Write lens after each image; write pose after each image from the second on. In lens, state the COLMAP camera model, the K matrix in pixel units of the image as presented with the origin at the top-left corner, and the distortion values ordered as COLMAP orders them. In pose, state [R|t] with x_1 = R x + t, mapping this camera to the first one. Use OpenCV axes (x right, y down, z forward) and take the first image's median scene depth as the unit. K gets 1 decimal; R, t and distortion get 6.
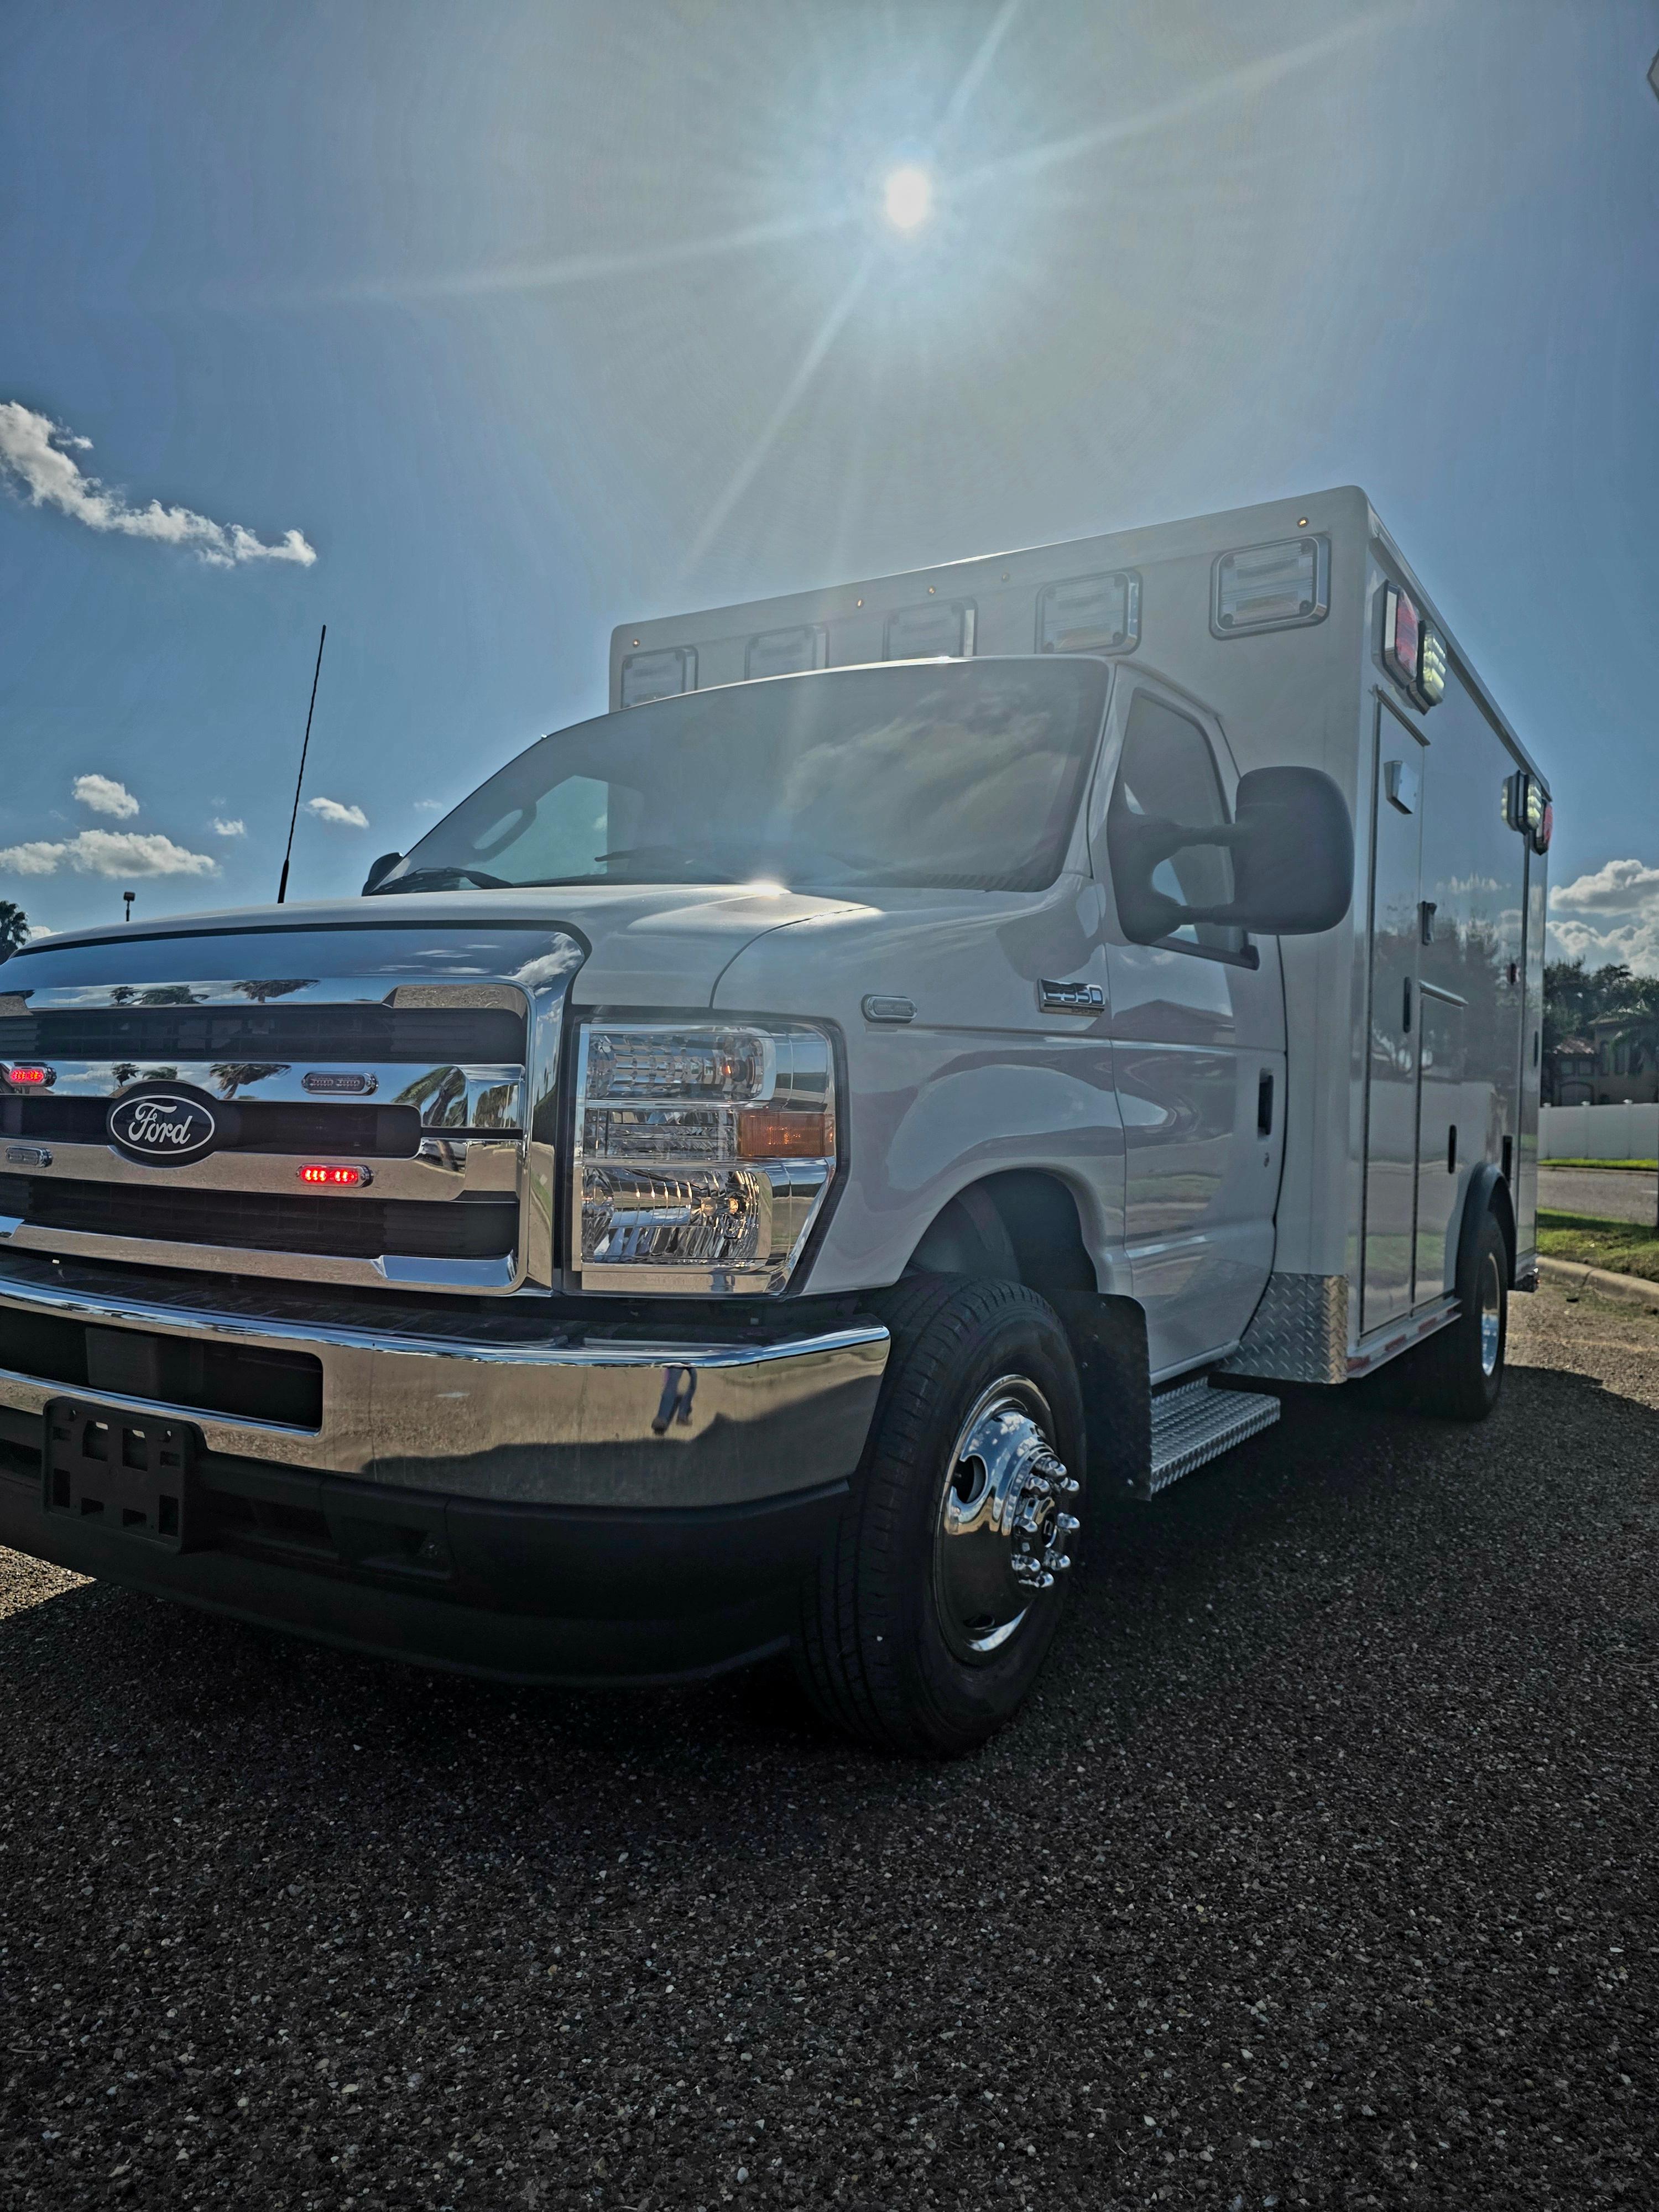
lens RADIAL K [[1503.1, 0, 829.2], [0, 1503.1, 1124.6], [0, 0, 1]] dist [0.056849, -0.061222]
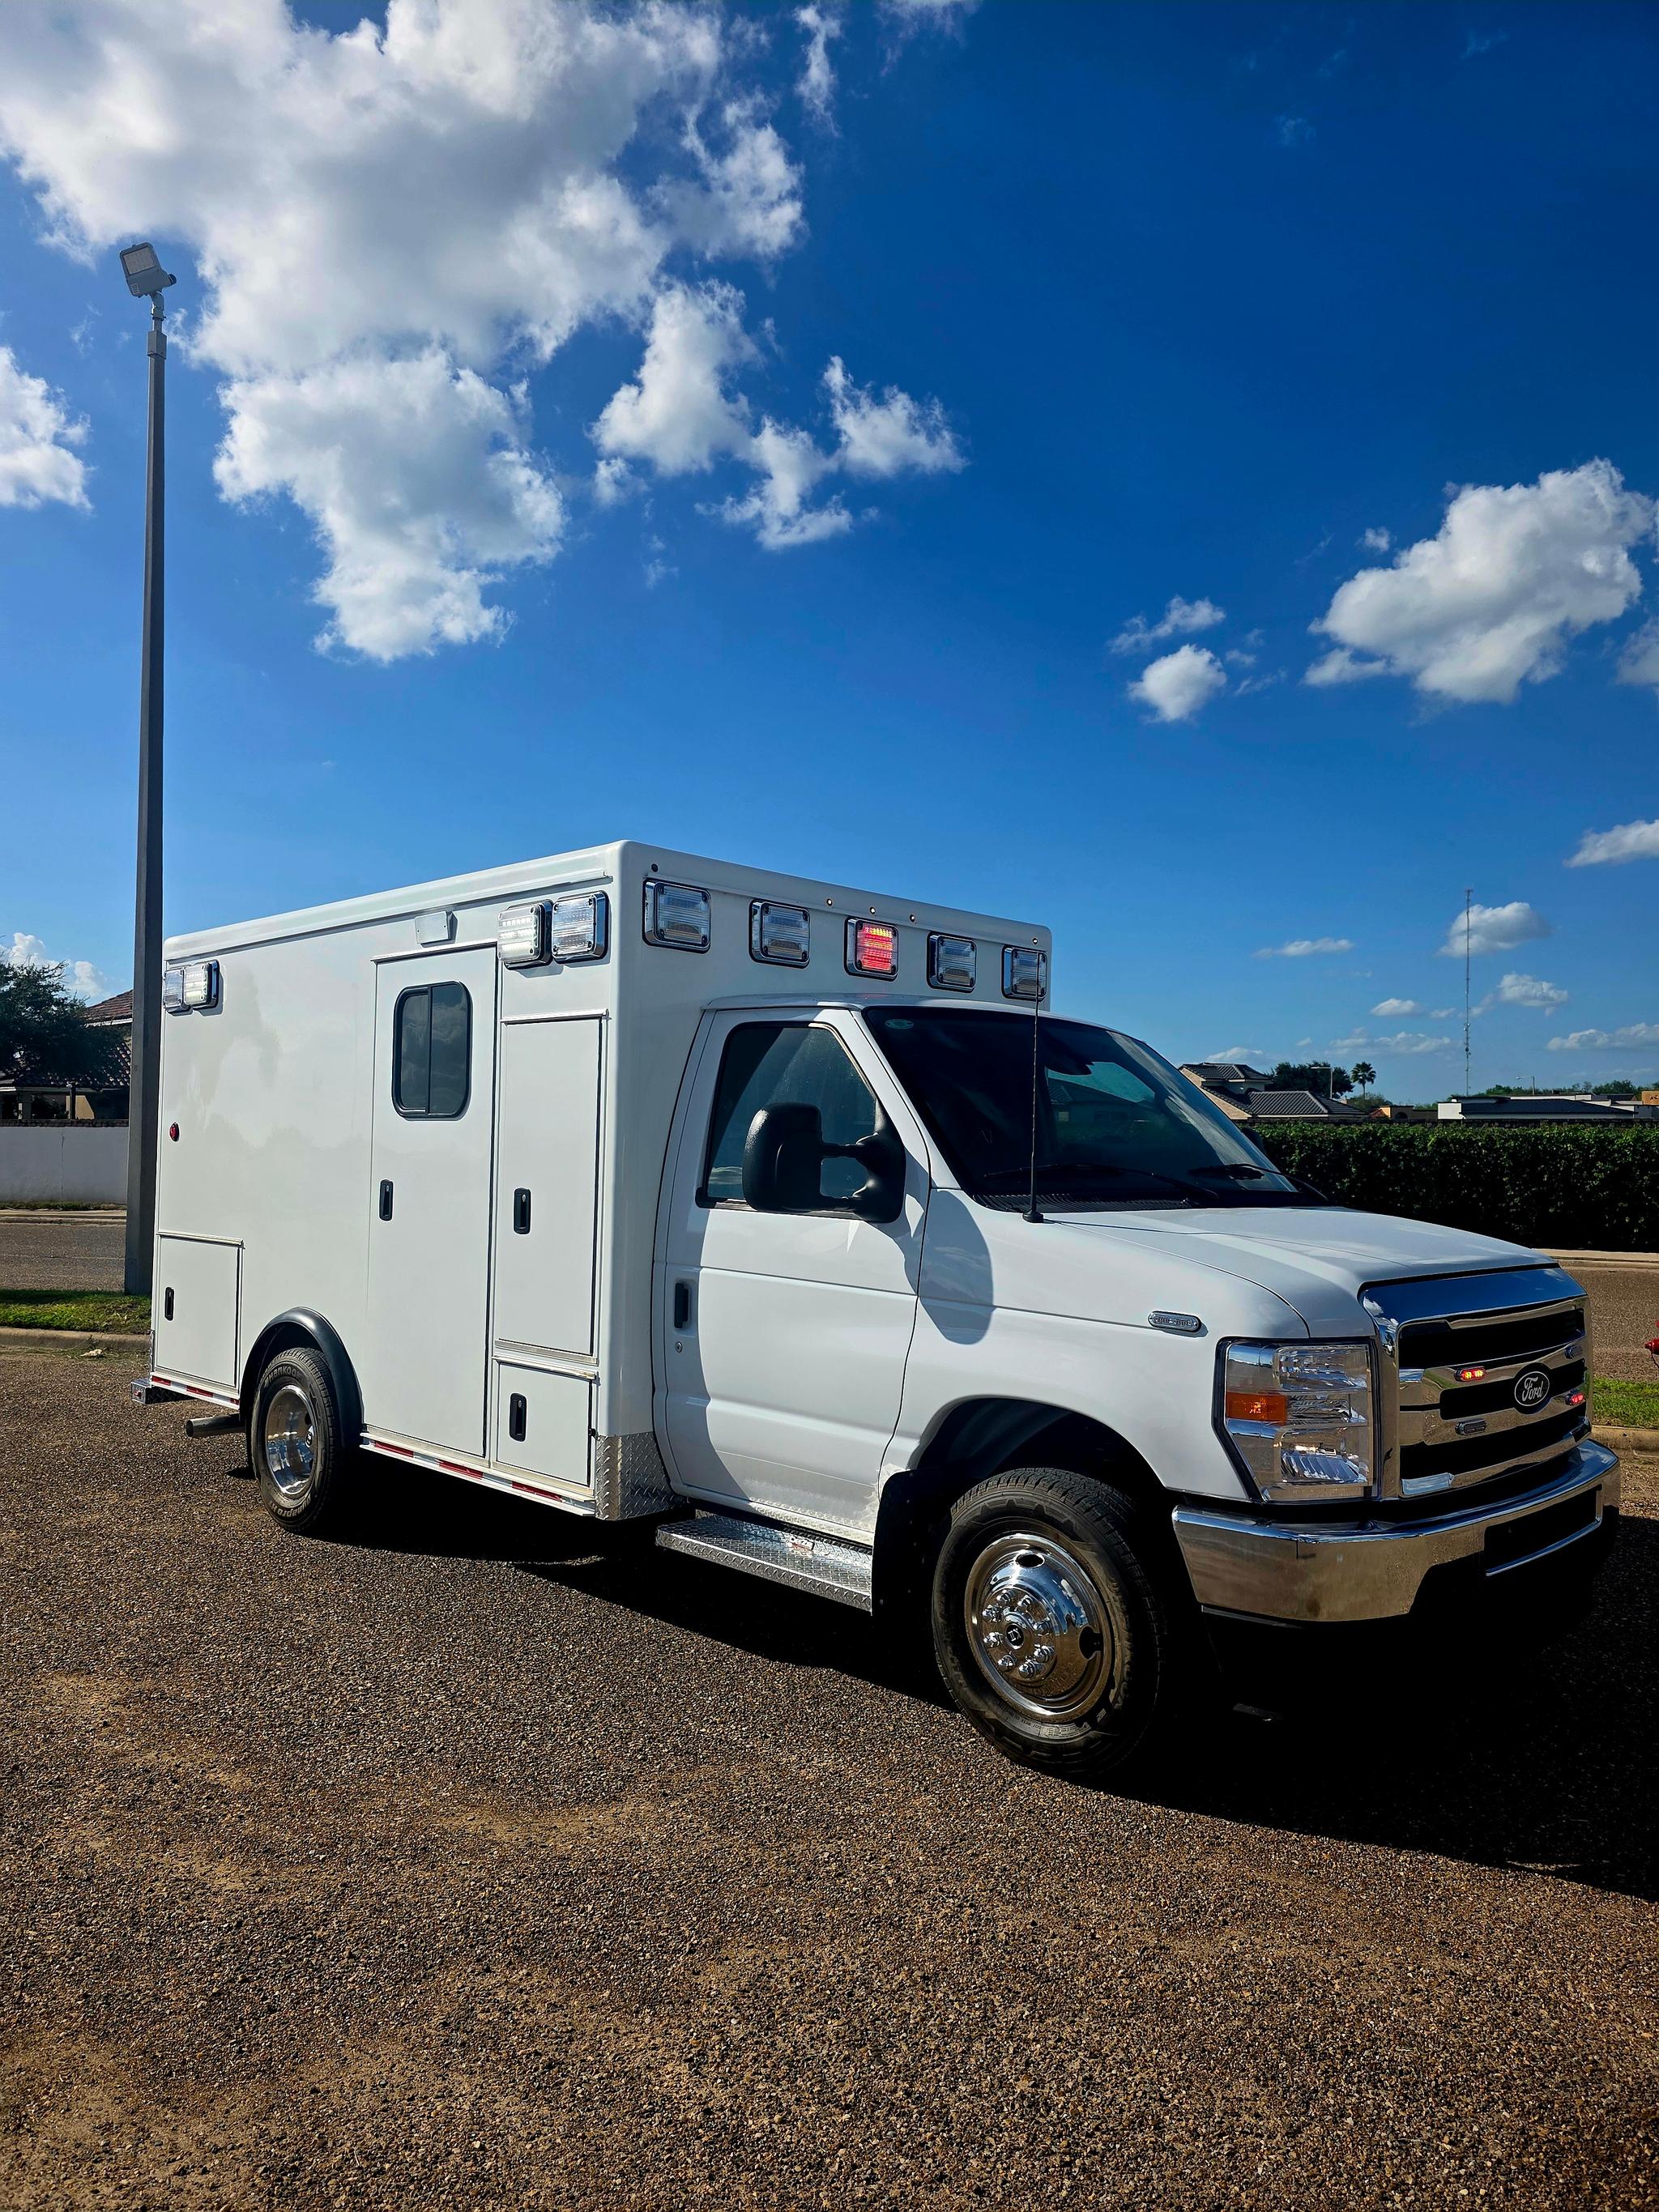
lens RADIAL K [[1488.3, 0, 830.9], [0, 1488.3, 1119.8], [0, 0, 1]] dist [0.058466, -0.059363]
pose [[0.227358, 0.006495, 0.973789, -2.428094], [-0.002325, 0.999979, -0.006126, -0.312836], [-0.973808, -0.000871, 0.227369, 1.454314]]
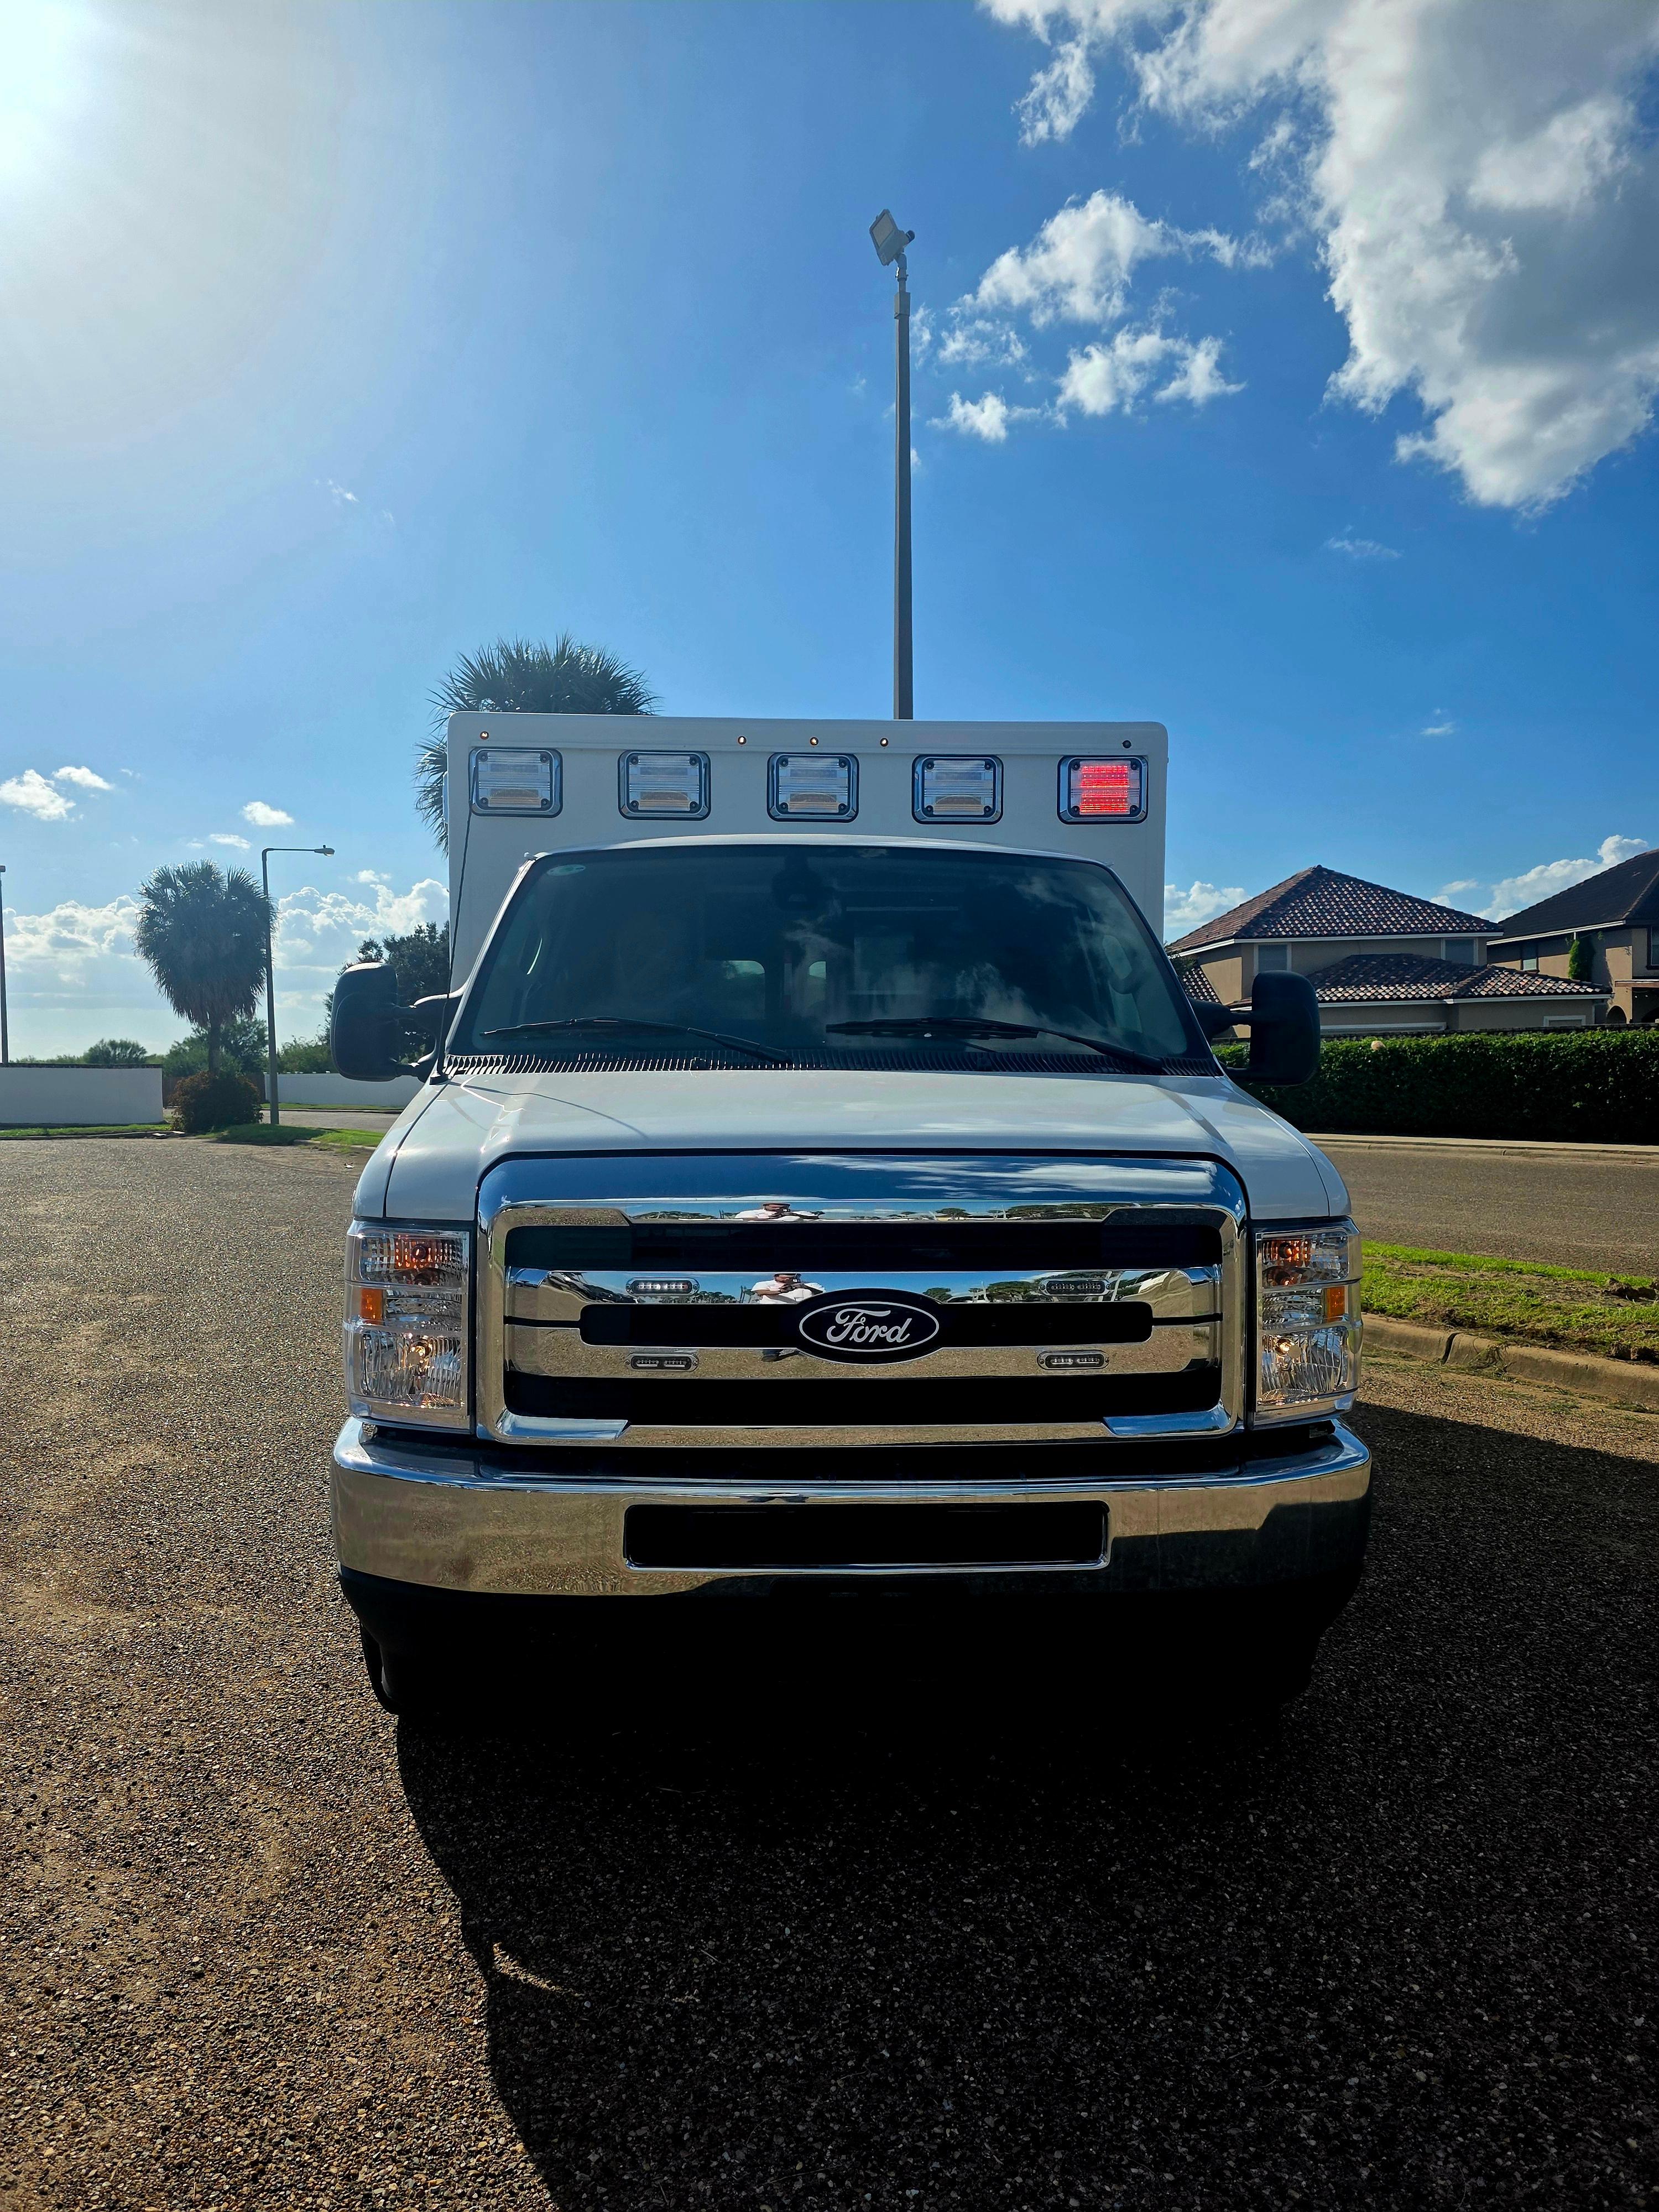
lens RADIAL K [[1495.3, 0, 815.5], [0, 1495.3, 1134.6], [0, 0, 1]] dist [0.069679, -0.071744]
pose [[0.828260, -0.045630, 0.558482, -1.157261], [0.023003, 0.998607, 0.047476, -0.211407], [-0.559871, -0.026476, 0.828157, 0.079315]]
